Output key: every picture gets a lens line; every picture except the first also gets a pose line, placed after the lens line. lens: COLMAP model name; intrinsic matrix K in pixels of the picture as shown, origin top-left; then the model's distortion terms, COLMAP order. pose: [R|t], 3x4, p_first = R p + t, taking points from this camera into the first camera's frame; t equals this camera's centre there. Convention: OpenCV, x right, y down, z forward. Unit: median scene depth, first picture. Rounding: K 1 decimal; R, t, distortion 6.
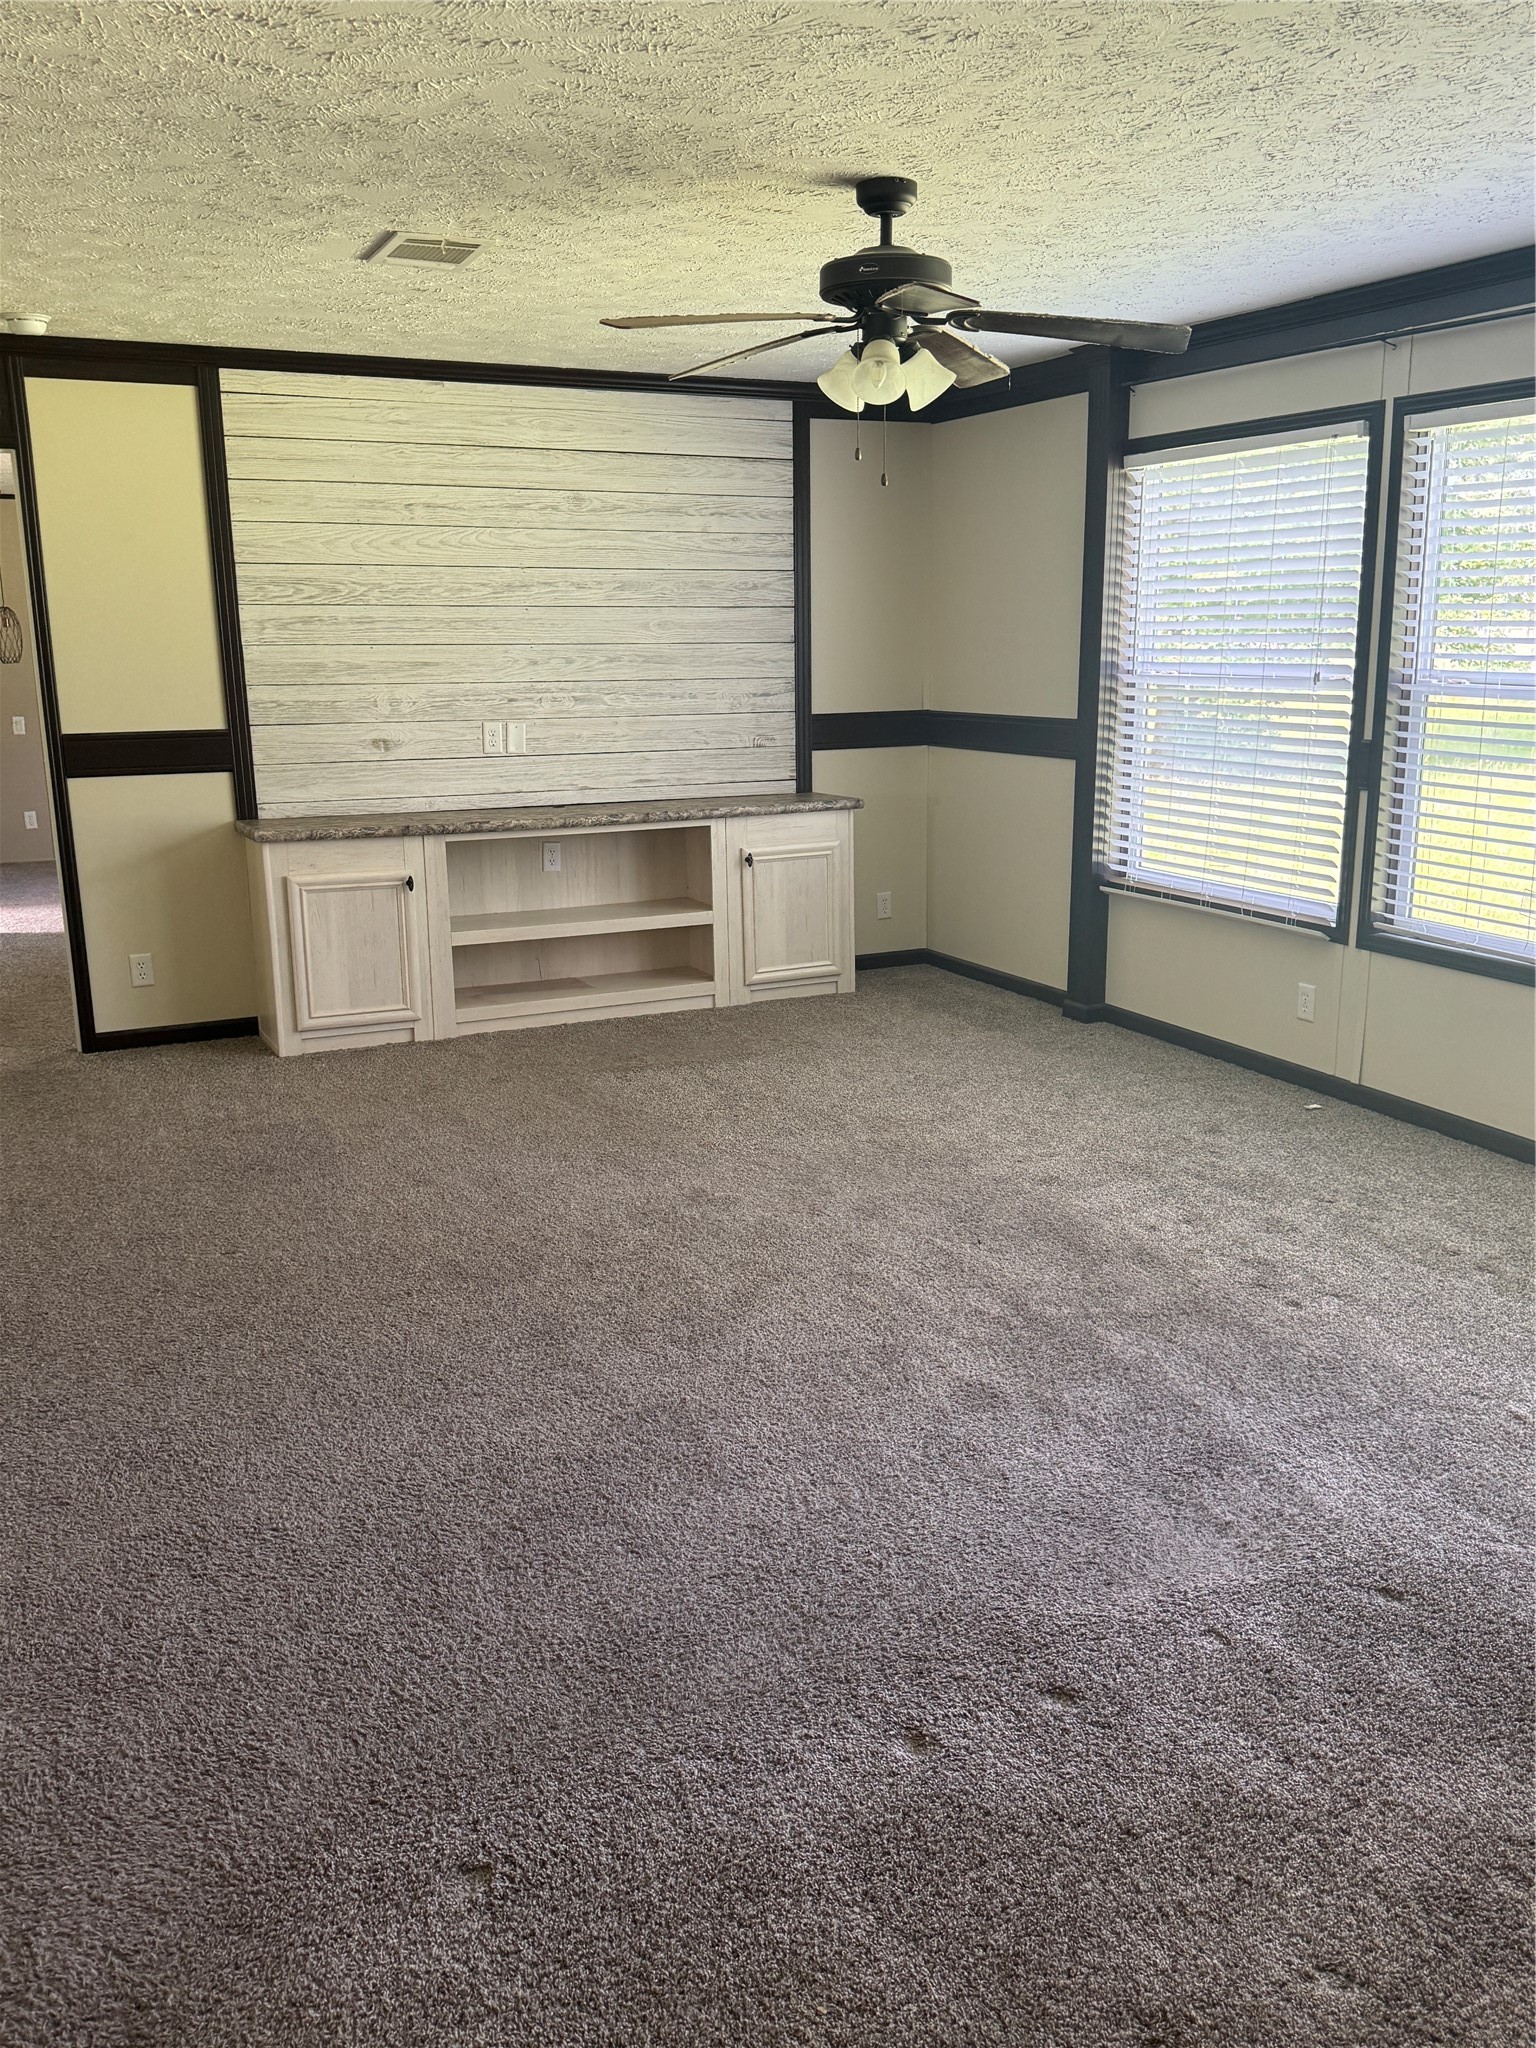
lens RADIAL K [[1644.5, 0, 768.0], [0, 1644.5, 1024.0], [0, 0, 1]] dist [0.106818, -0.231836]
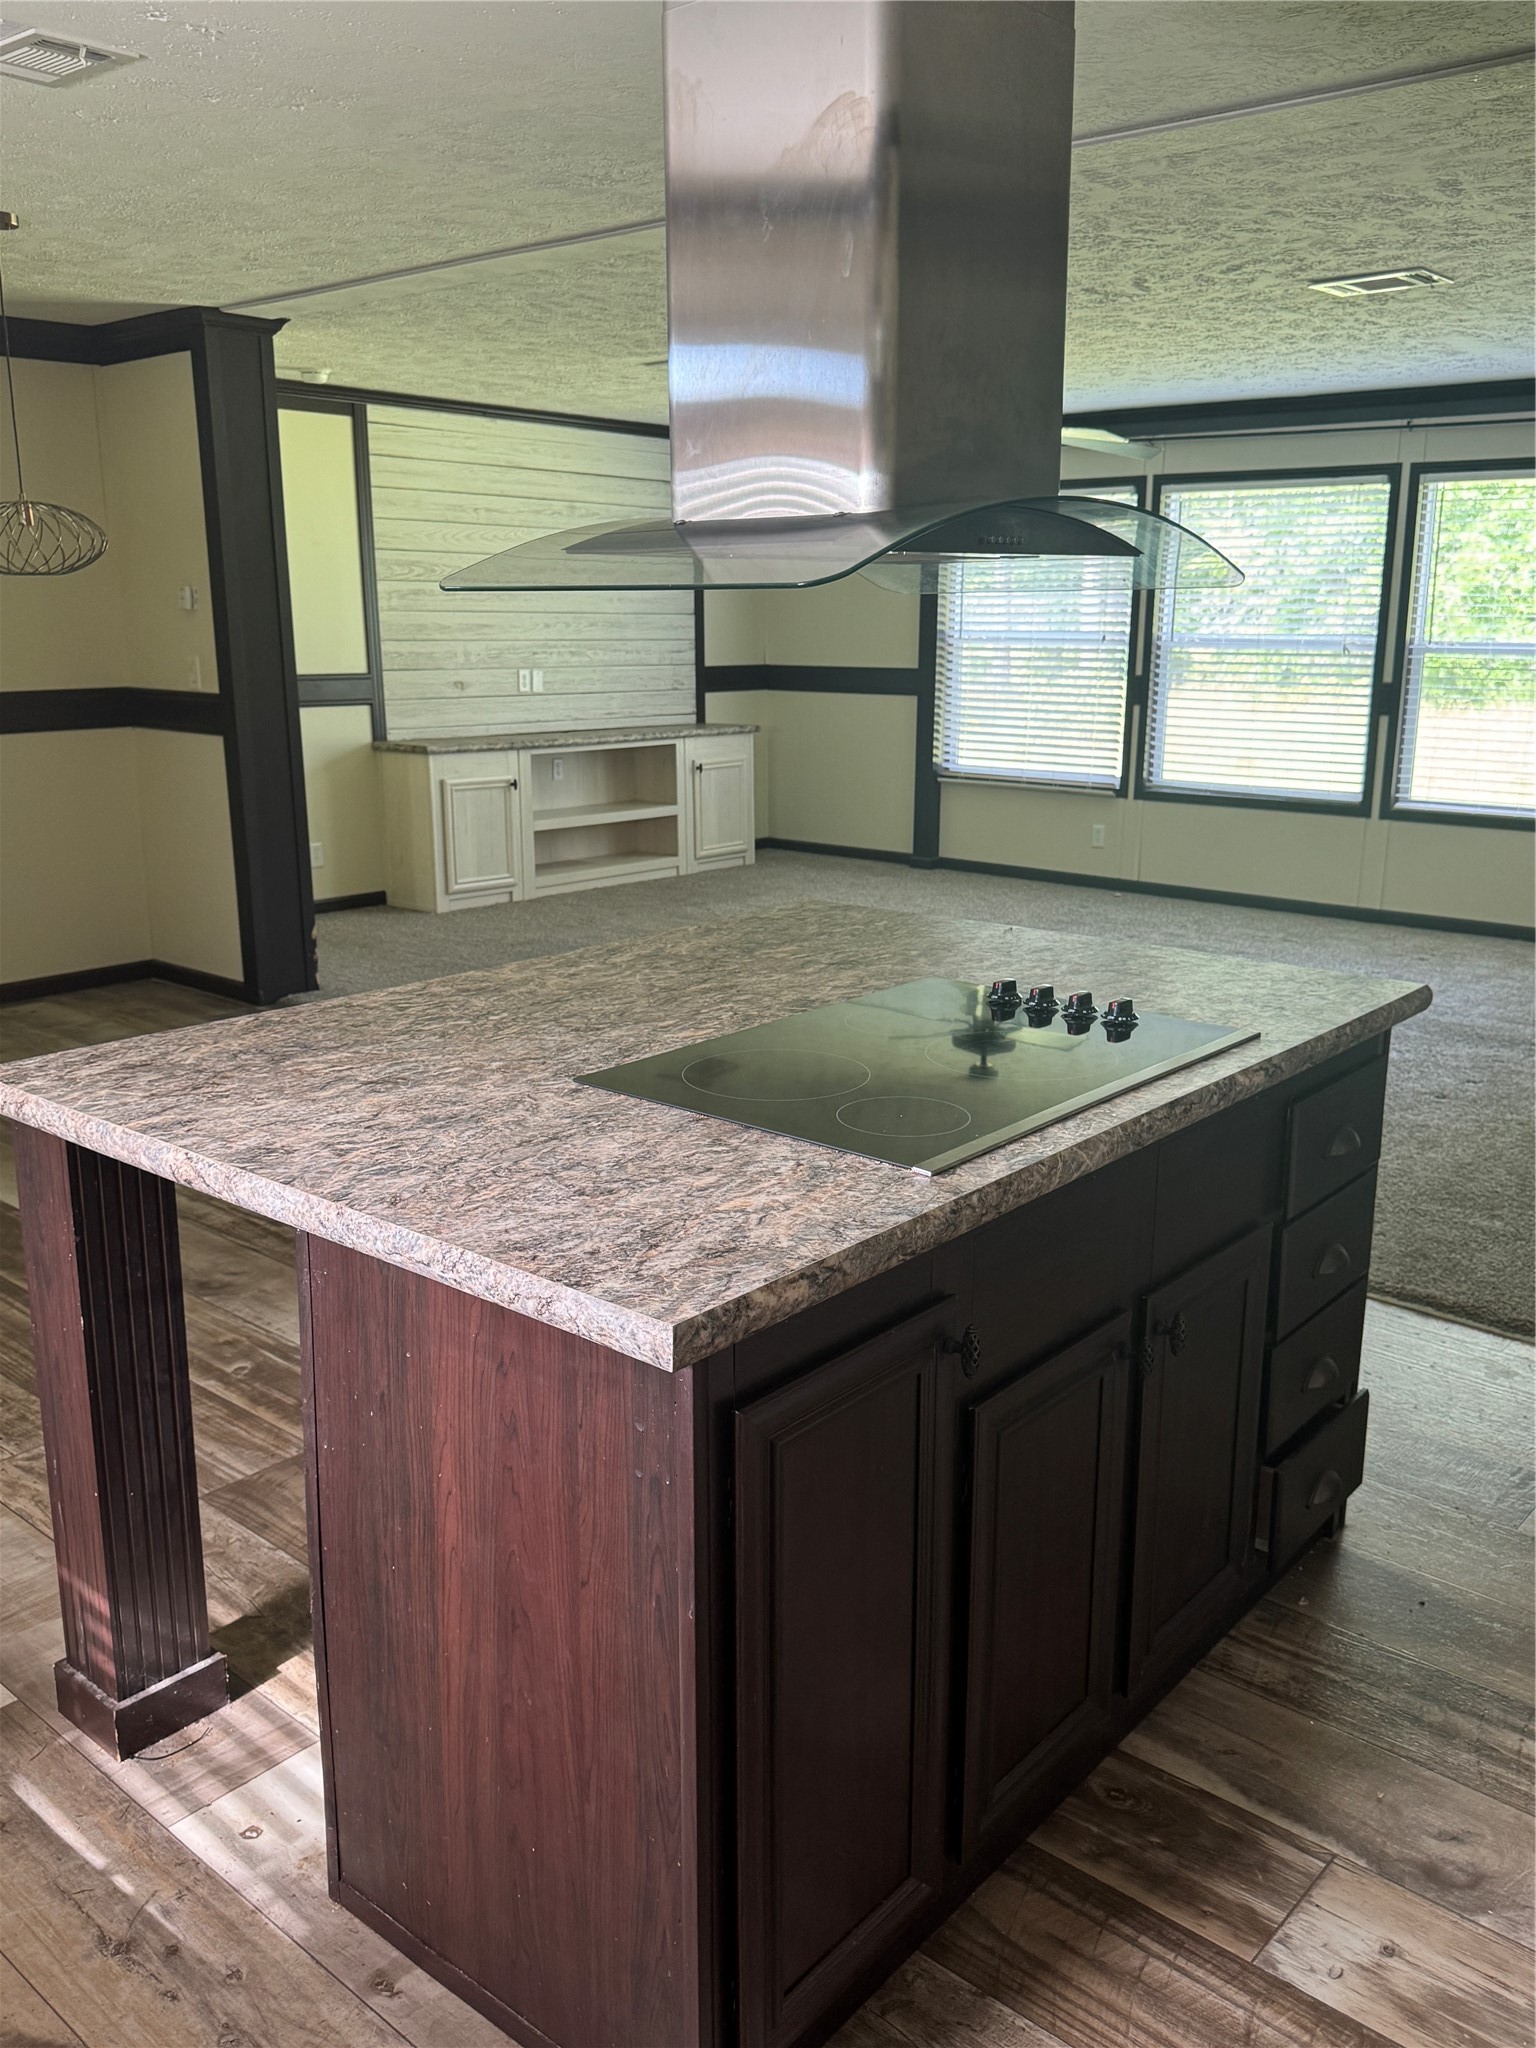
lens RADIAL K [[1644.5, 0, 768.0], [0, 1644.5, 1024.0], [0, 0, 1]] dist [0.106818, -0.231836]
pose [[0.922581, -0.079737, 0.377473, -0.537430], [0.075942, 0.996800, 0.024953, 0.093316], [-0.378255, 0.005645, 0.925684, -0.349081]]
